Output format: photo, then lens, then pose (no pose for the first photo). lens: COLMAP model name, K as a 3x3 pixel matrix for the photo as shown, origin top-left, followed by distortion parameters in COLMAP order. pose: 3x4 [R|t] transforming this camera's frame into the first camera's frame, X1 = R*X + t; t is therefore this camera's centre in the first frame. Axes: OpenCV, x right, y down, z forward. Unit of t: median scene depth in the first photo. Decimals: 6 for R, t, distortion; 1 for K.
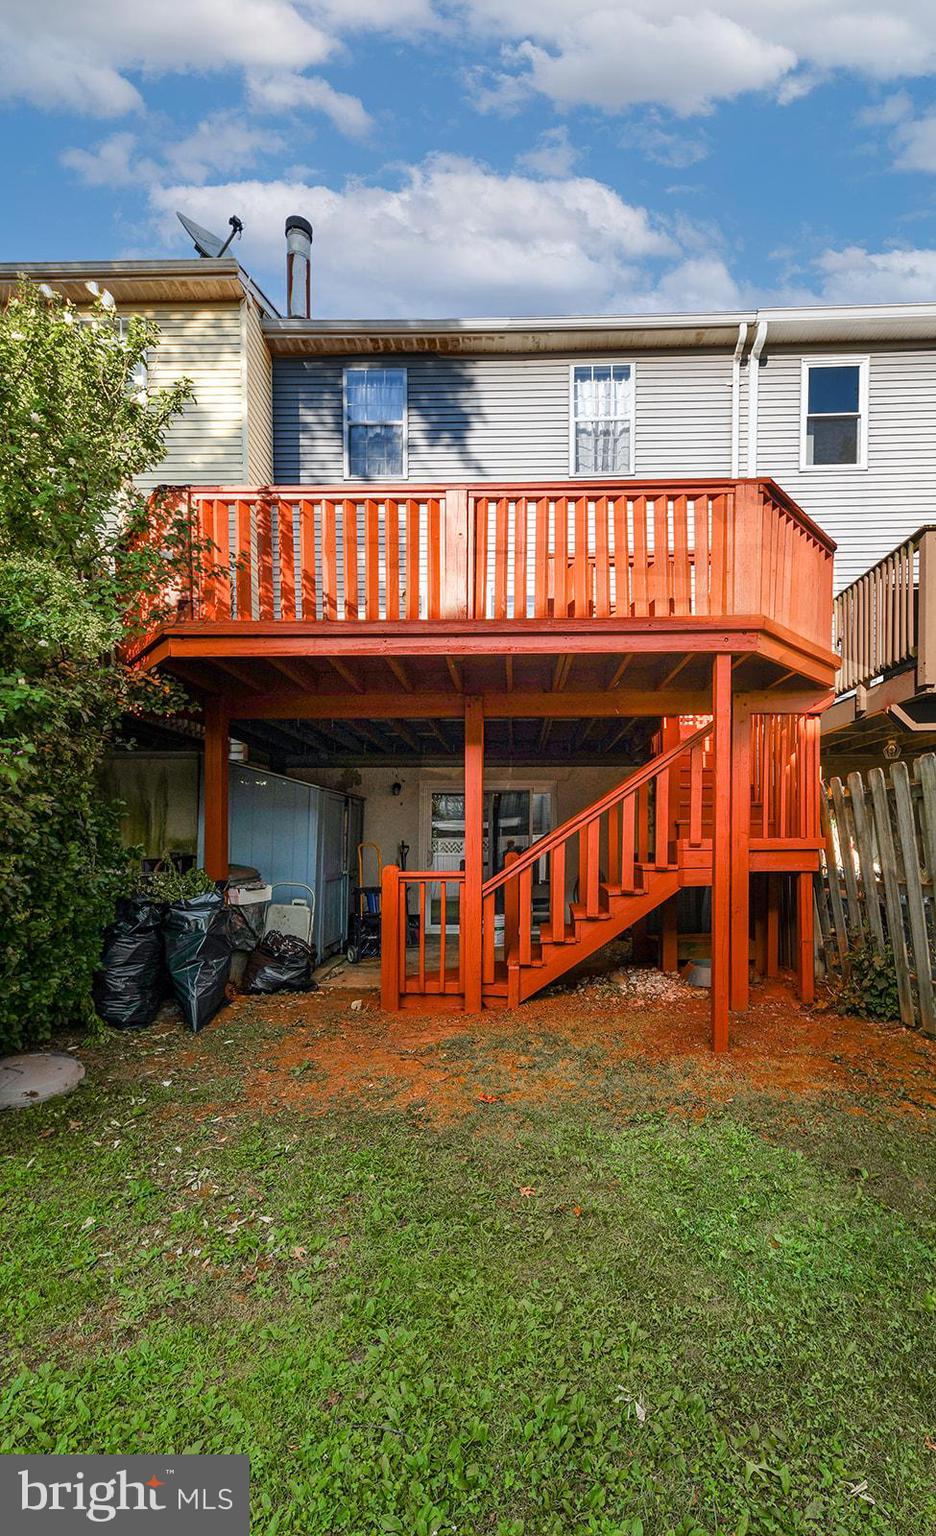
lens RADIAL K [[637.1, 0, 470.3], [0, 637.1, 844.6], [0, 0, 1]] dist [0.019879, -0.000525]
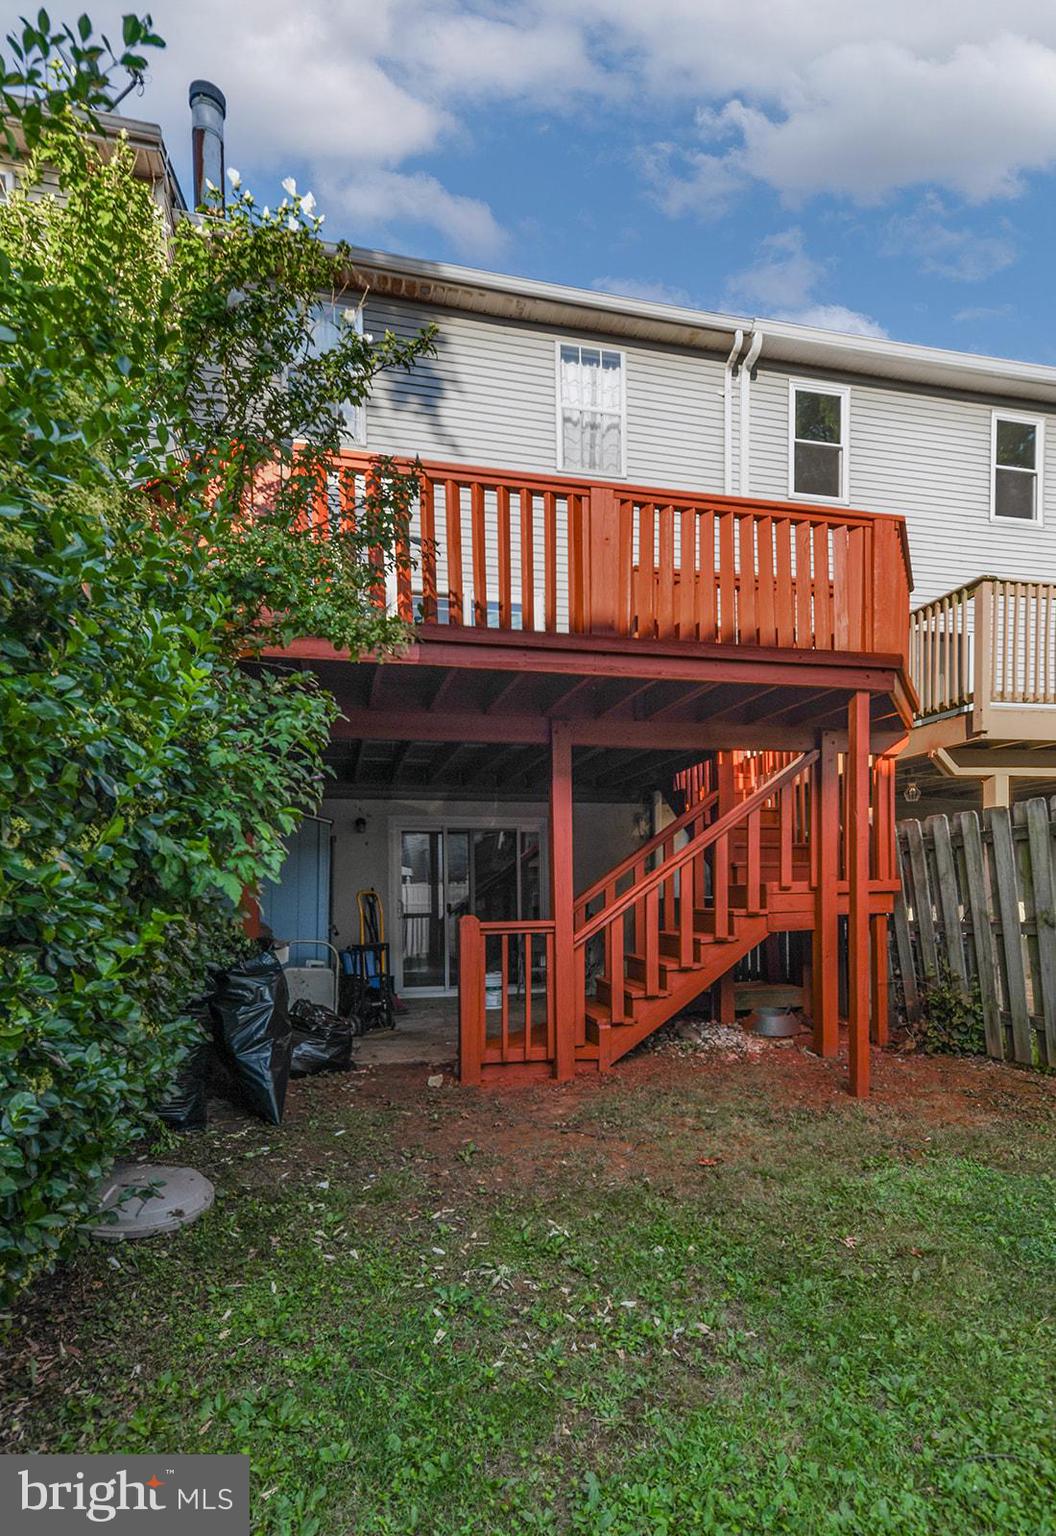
lens RADIAL K [[750.4, 0, 527.2], [0, 750.4, 904.1], [0, 0, 1]] dist [0.019034, 0.000930]
pose [[0.967105, -0.014383, 0.253971, -0.243198], [0.010299, 0.999796, 0.017401, 0.000651], [-0.254170, -0.014213, 0.967055, 0.006648]]
